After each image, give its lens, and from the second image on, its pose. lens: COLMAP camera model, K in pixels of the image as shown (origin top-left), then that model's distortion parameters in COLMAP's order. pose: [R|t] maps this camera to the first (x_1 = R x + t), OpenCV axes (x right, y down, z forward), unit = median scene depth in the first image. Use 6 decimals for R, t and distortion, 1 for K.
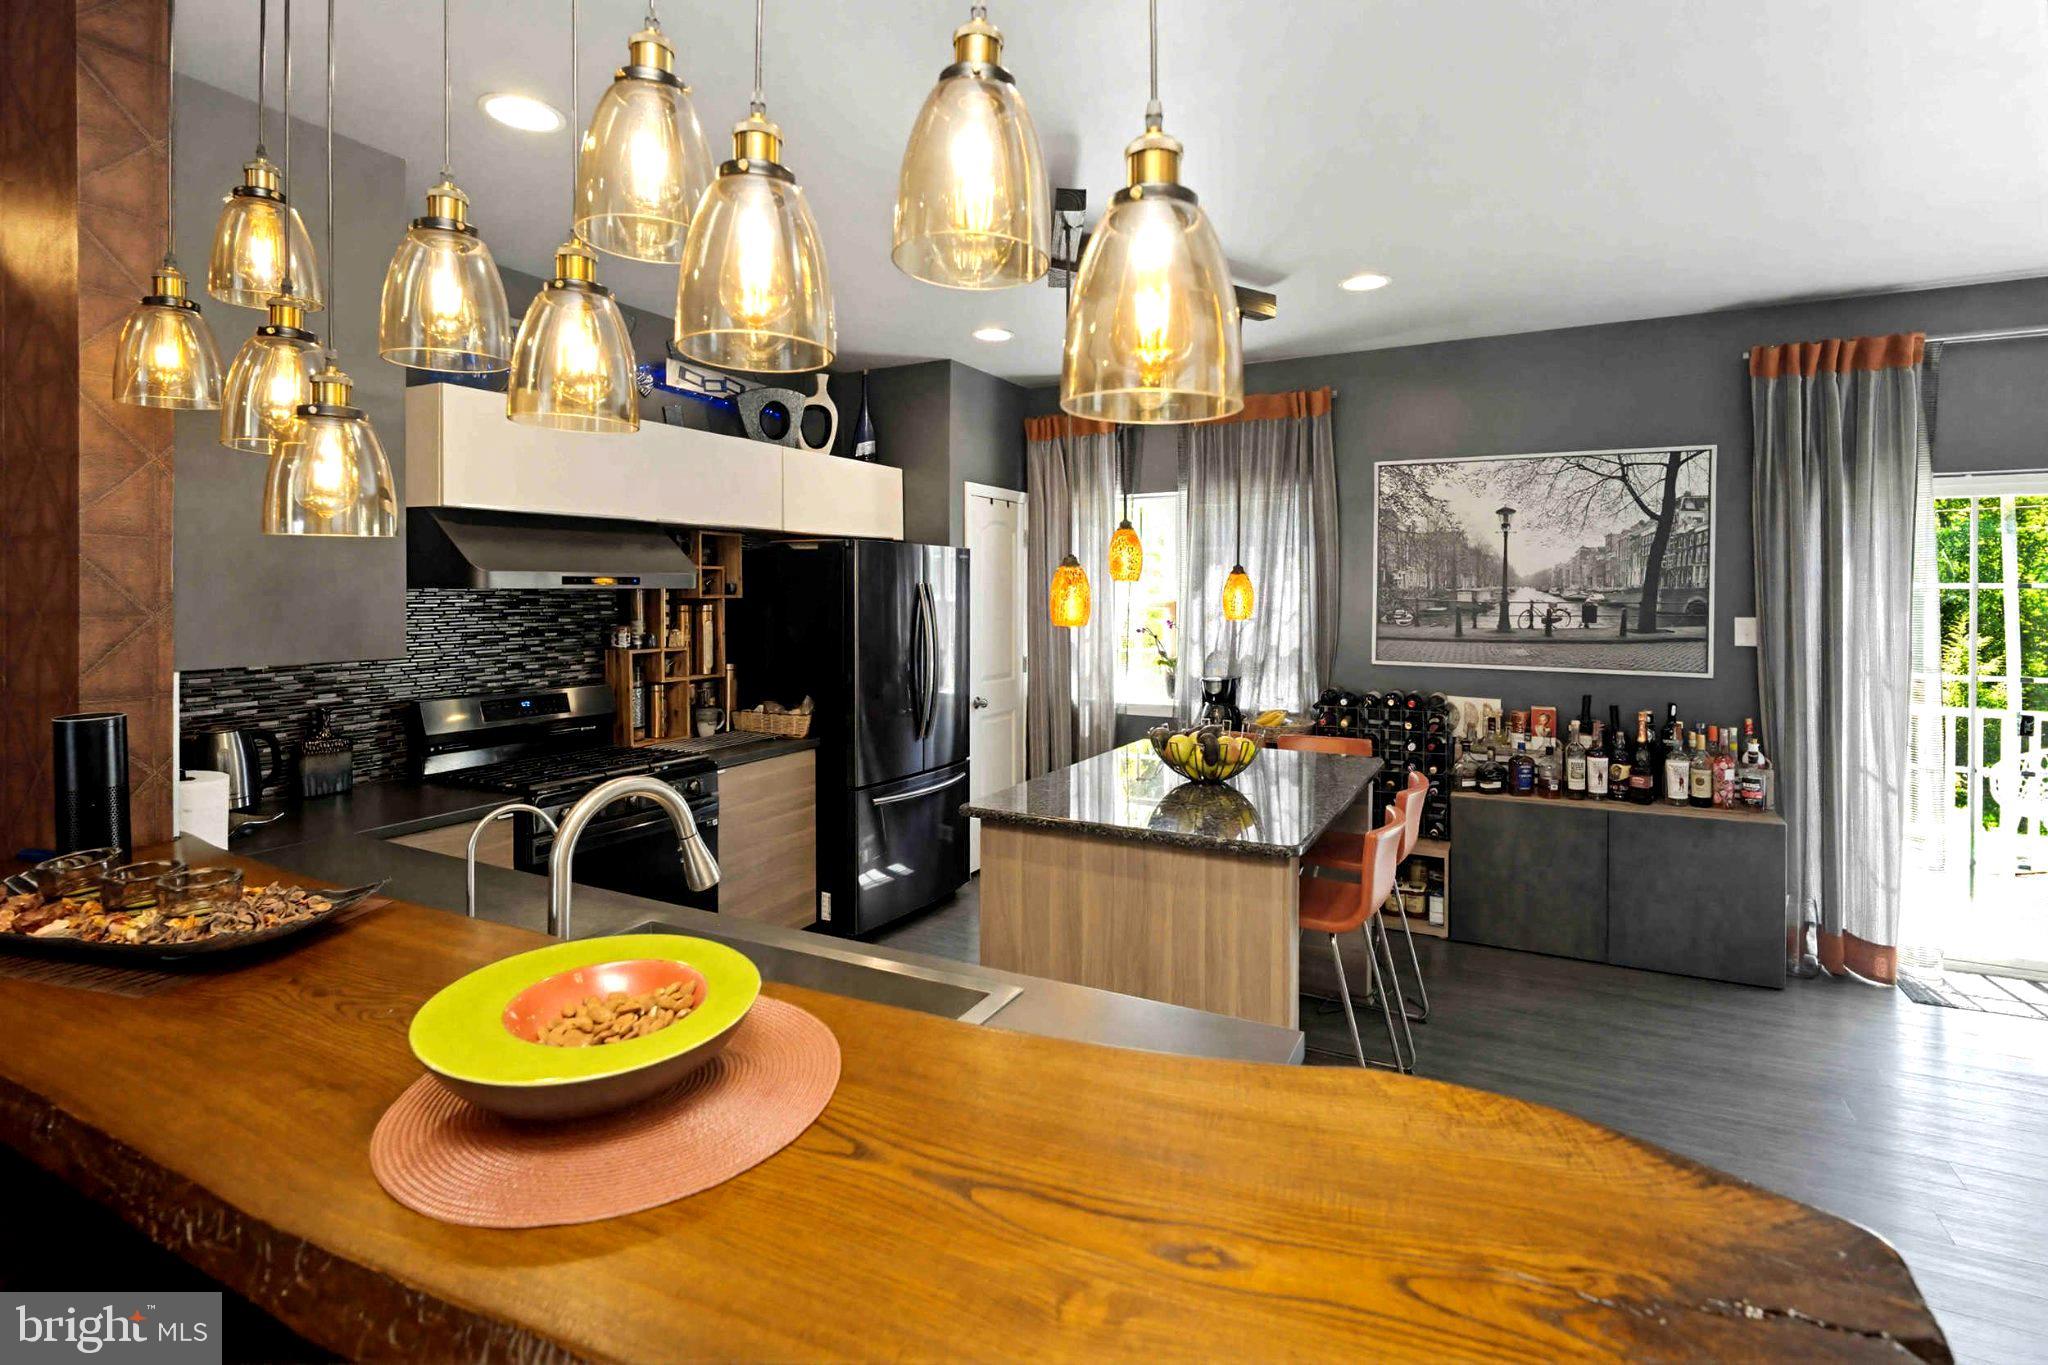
lens RADIAL K [[989.0, 0, 1019.7], [0, 989.0, 603.9], [0, 0, 1]] dist [-0.004233, -0.002157]
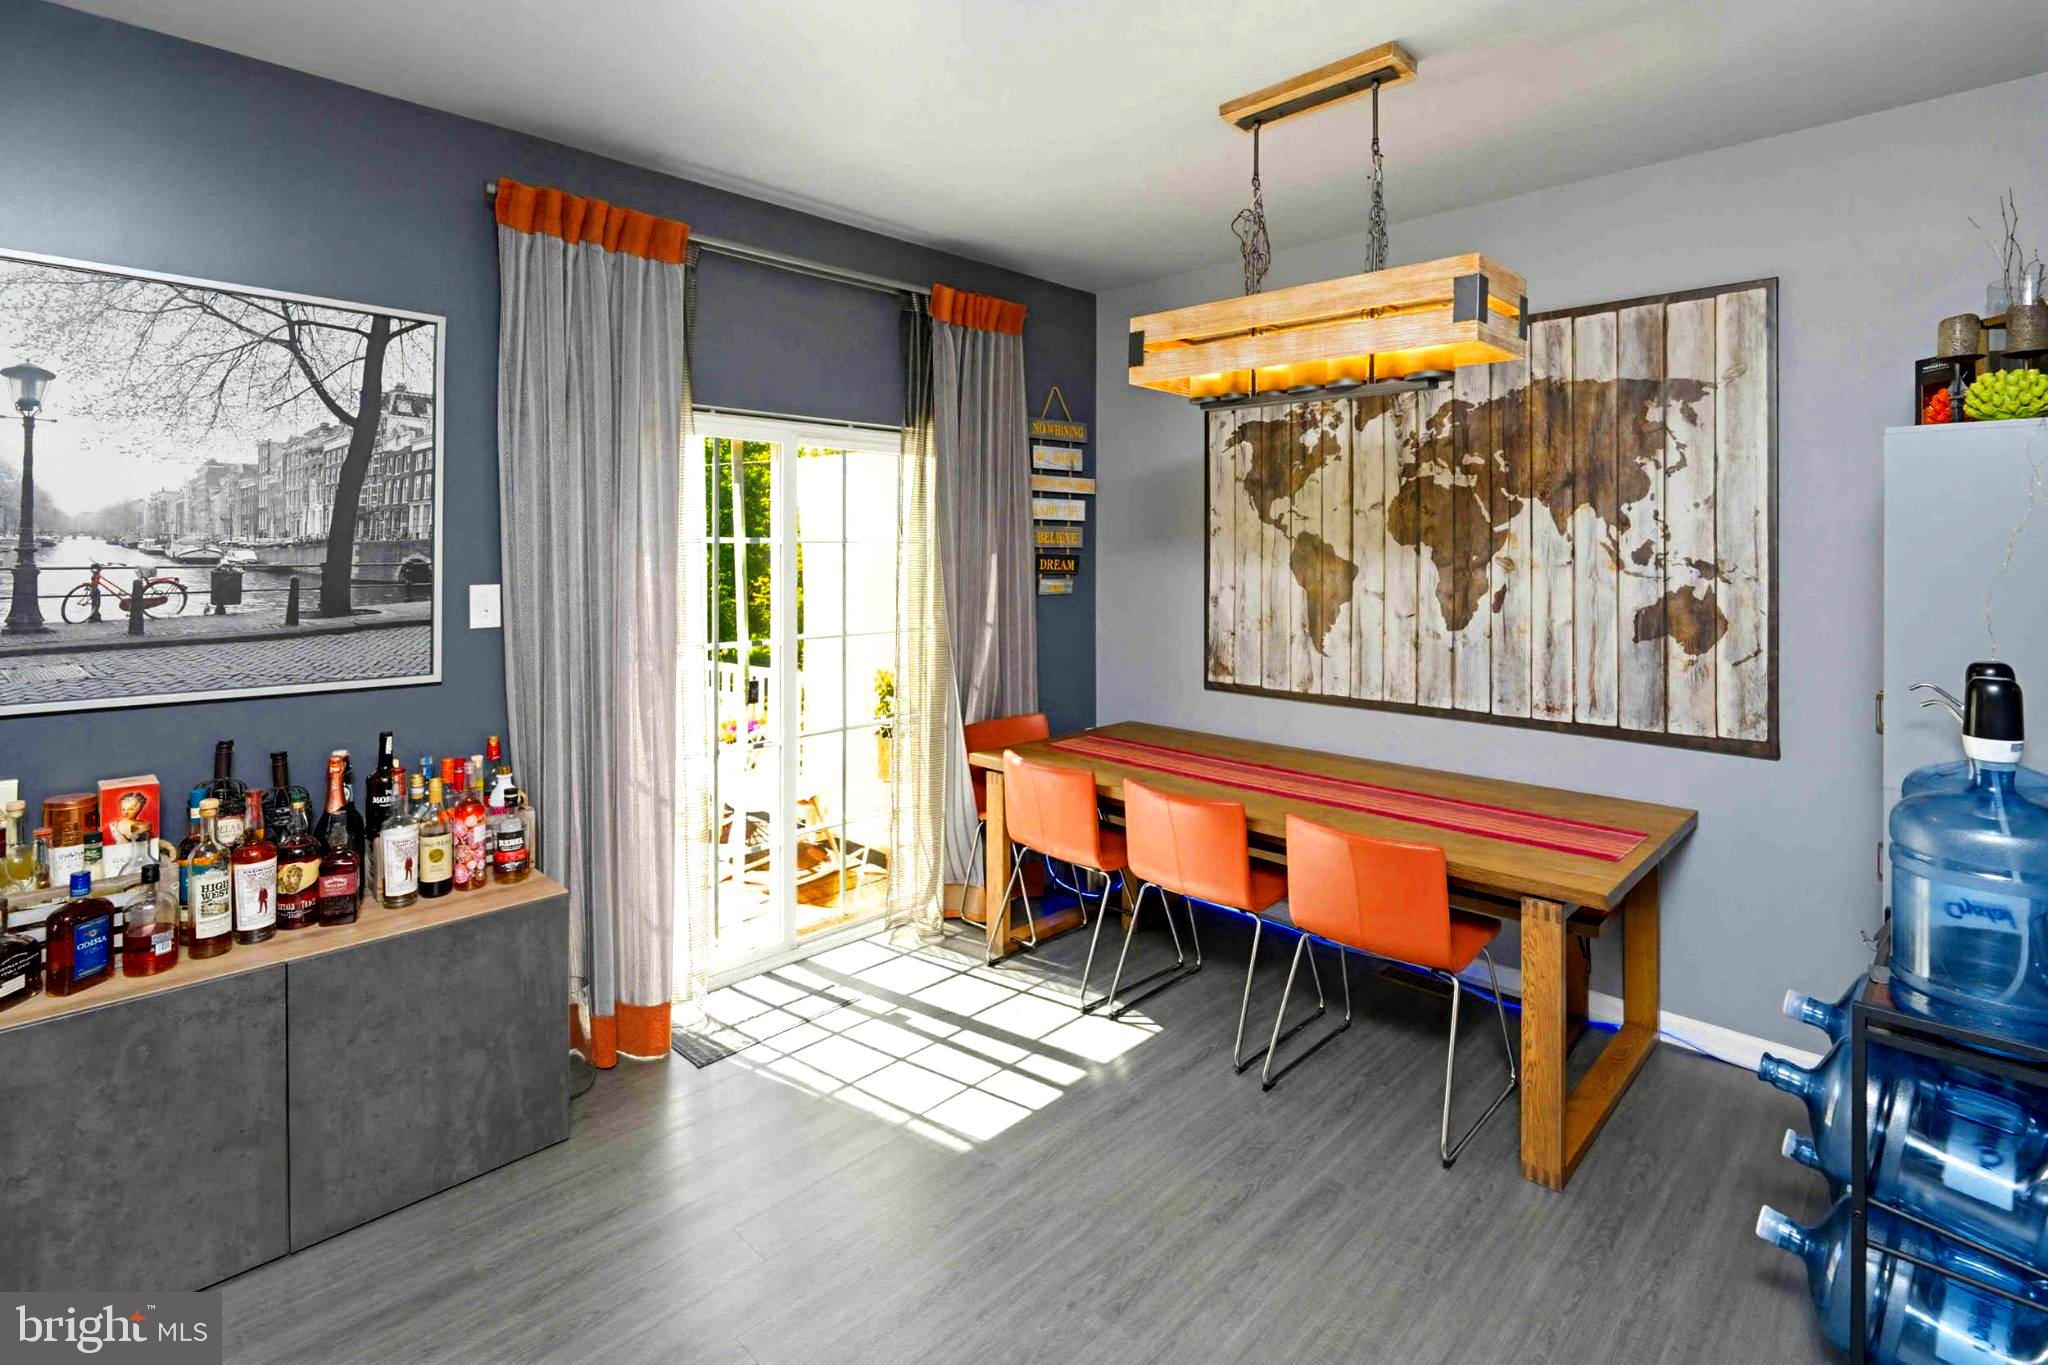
lens RADIAL K [[989.0, 0, 1029.1], [0, 989.0, 546.9], [0, 0, 1]] dist [-0.004233, -0.002157]
pose [[0.288770, -0.007555, 0.957369, 0.194724], [0.000411, 0.999970, 0.007768, -0.016247], [-0.957398, -0.001850, 0.288765, 0.437122]]
